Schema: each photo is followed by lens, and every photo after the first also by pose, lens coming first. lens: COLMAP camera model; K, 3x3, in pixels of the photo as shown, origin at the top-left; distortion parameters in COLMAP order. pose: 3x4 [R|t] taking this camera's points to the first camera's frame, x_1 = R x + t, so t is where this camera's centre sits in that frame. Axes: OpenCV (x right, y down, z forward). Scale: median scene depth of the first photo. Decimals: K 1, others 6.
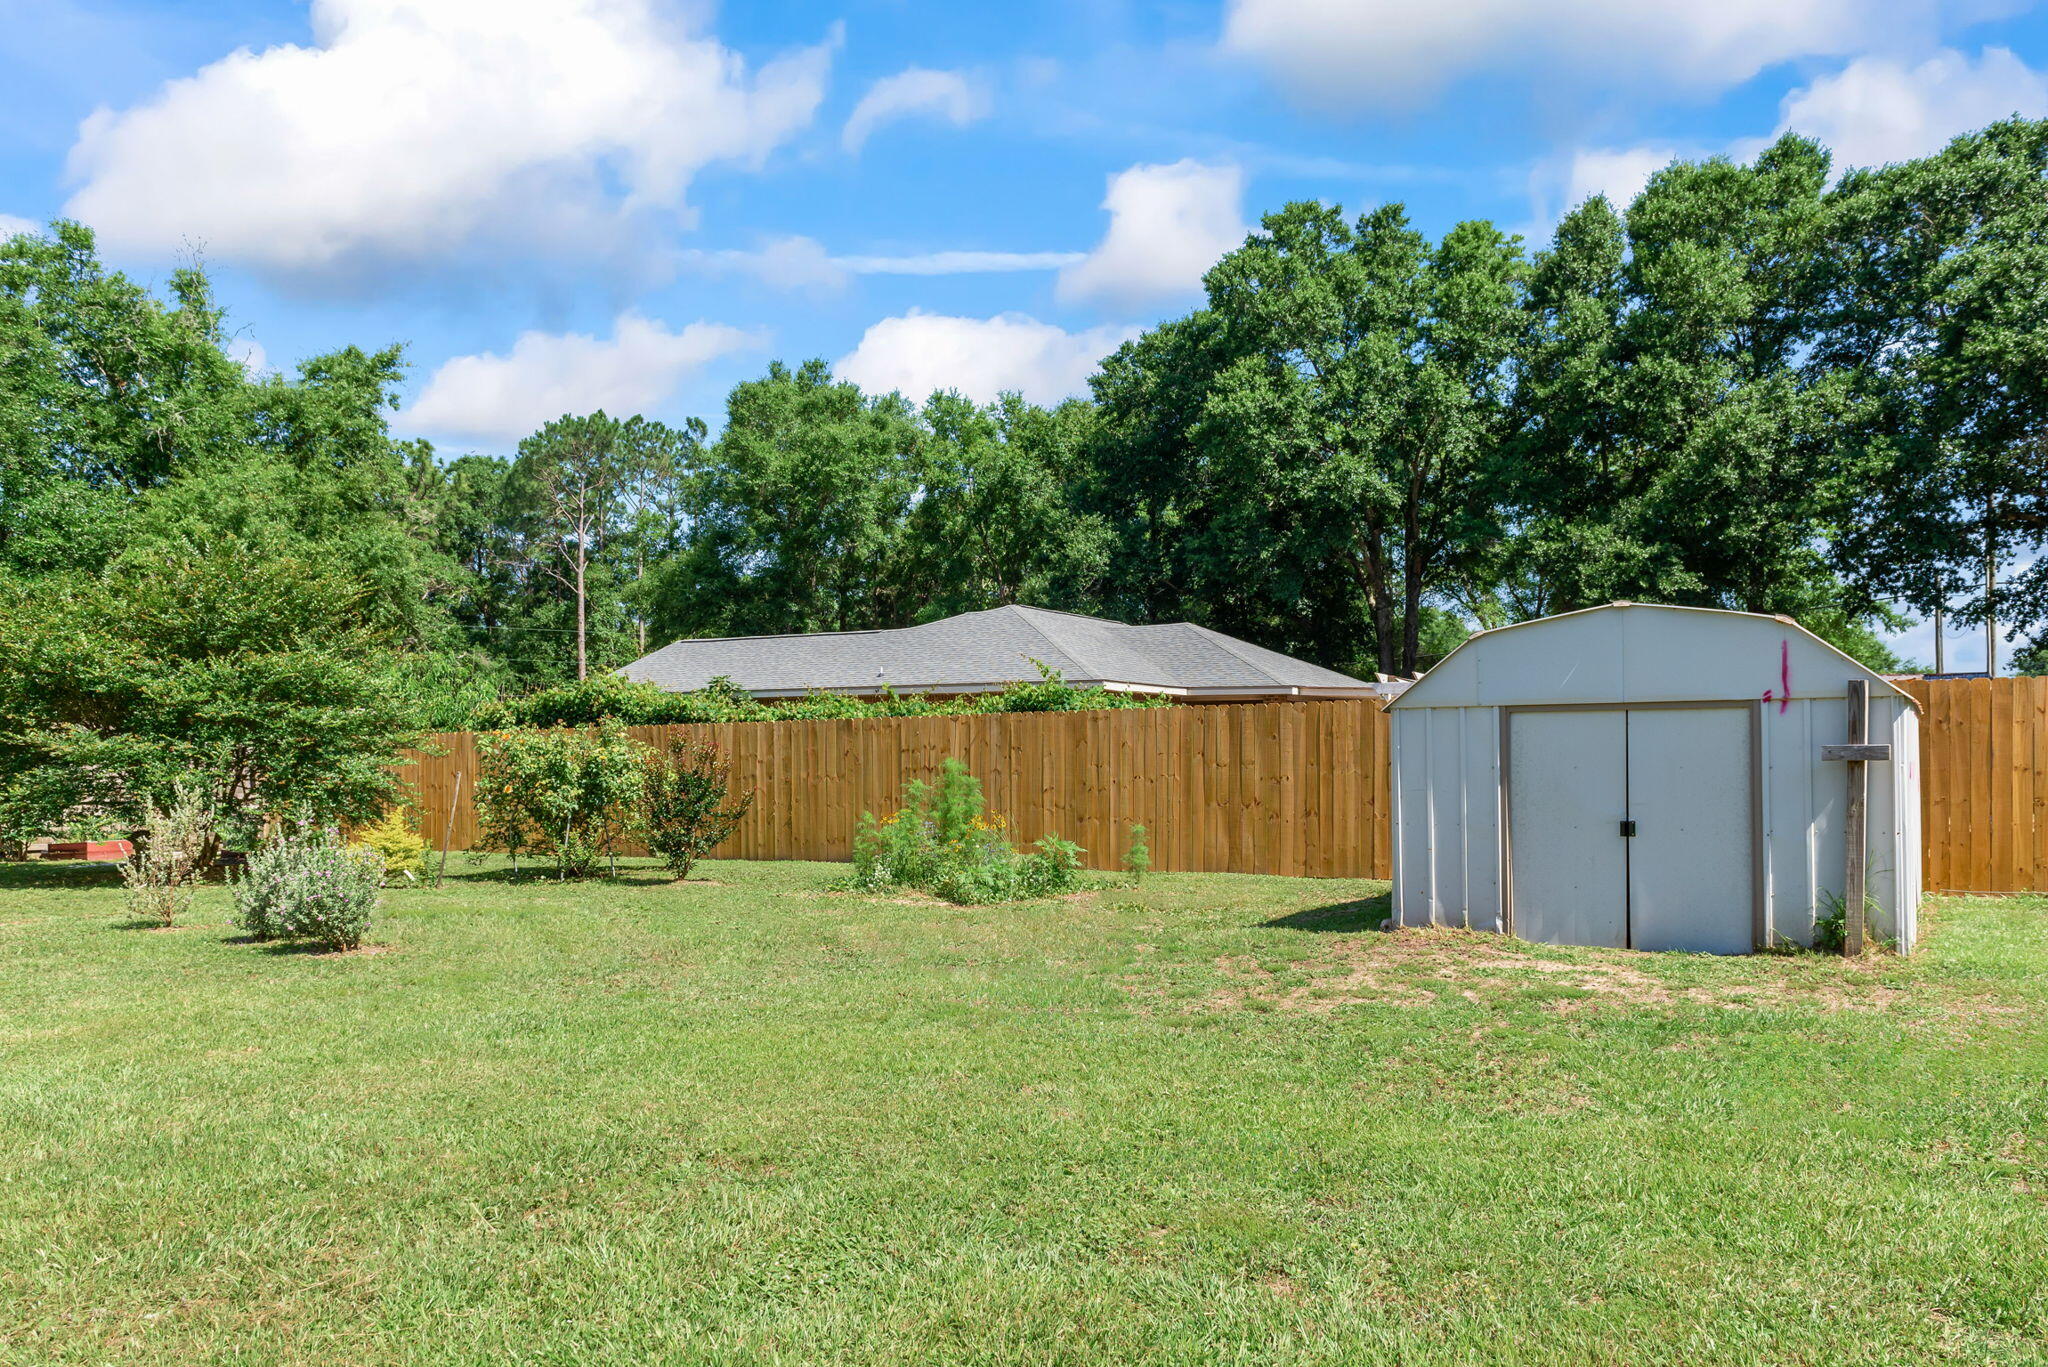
lens RADIAL K [[1389.6, 0, 1022.8], [0, 1389.6, 745.8], [0, 0, 1]] dist [0.001318, -0.002861]
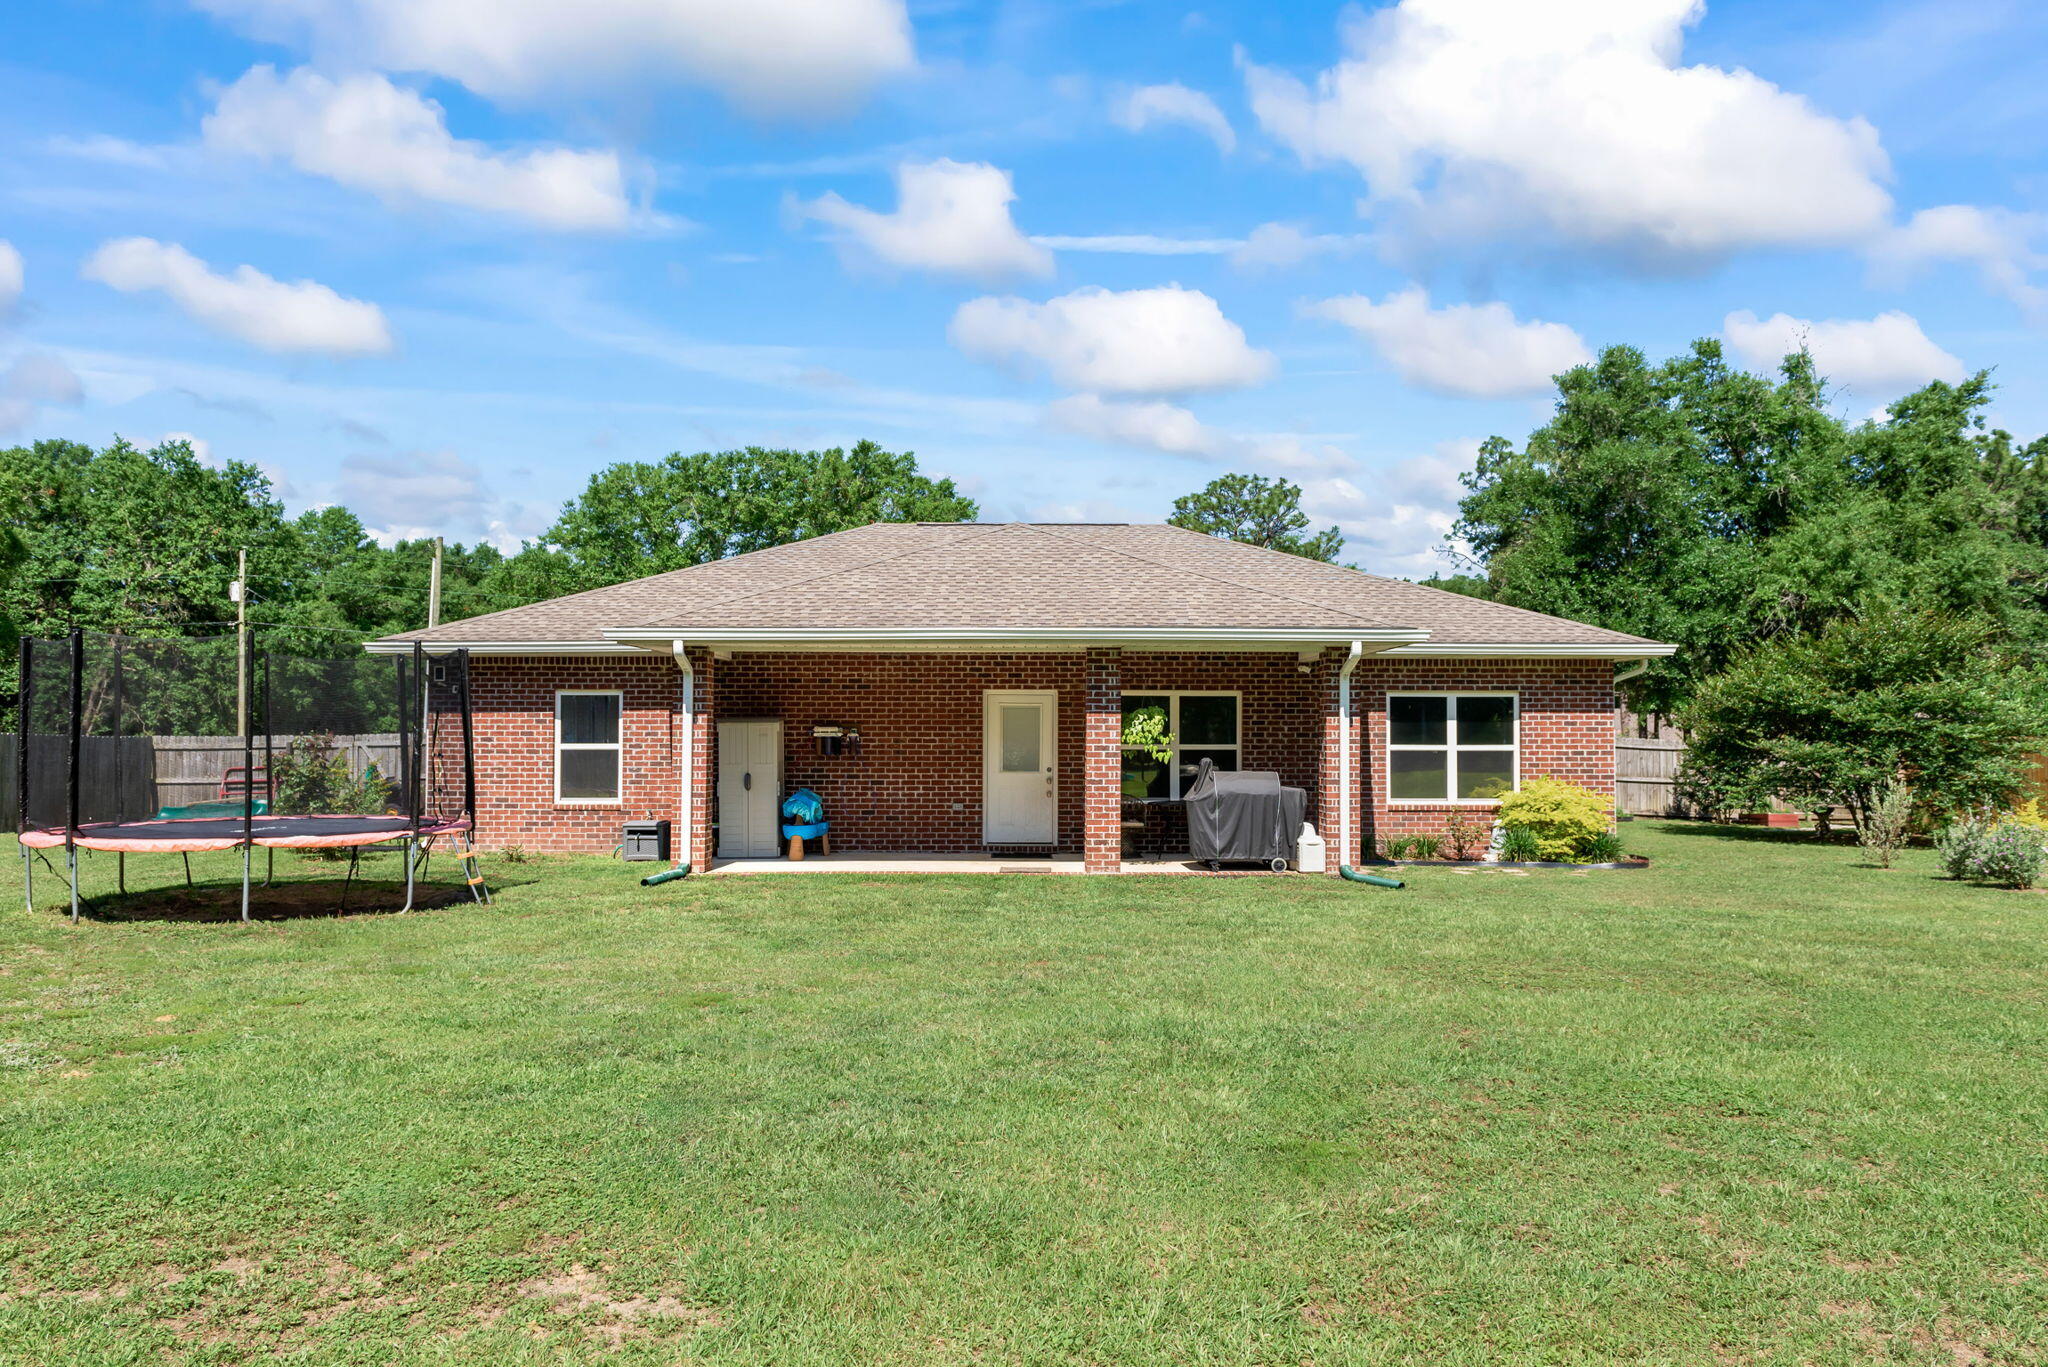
lens RADIAL K [[1347.5, 0, 1019.8], [0, 1347.5, 686.8], [0, 0, 1]] dist [-0.004414, -0.006071]
pose [[0.513228, -0.023879, -0.857920, 0.067123], [-0.003334, 0.999550, -0.029816, -0.009602], [0.858246, 0.018162, 0.512917, -0.210679]]
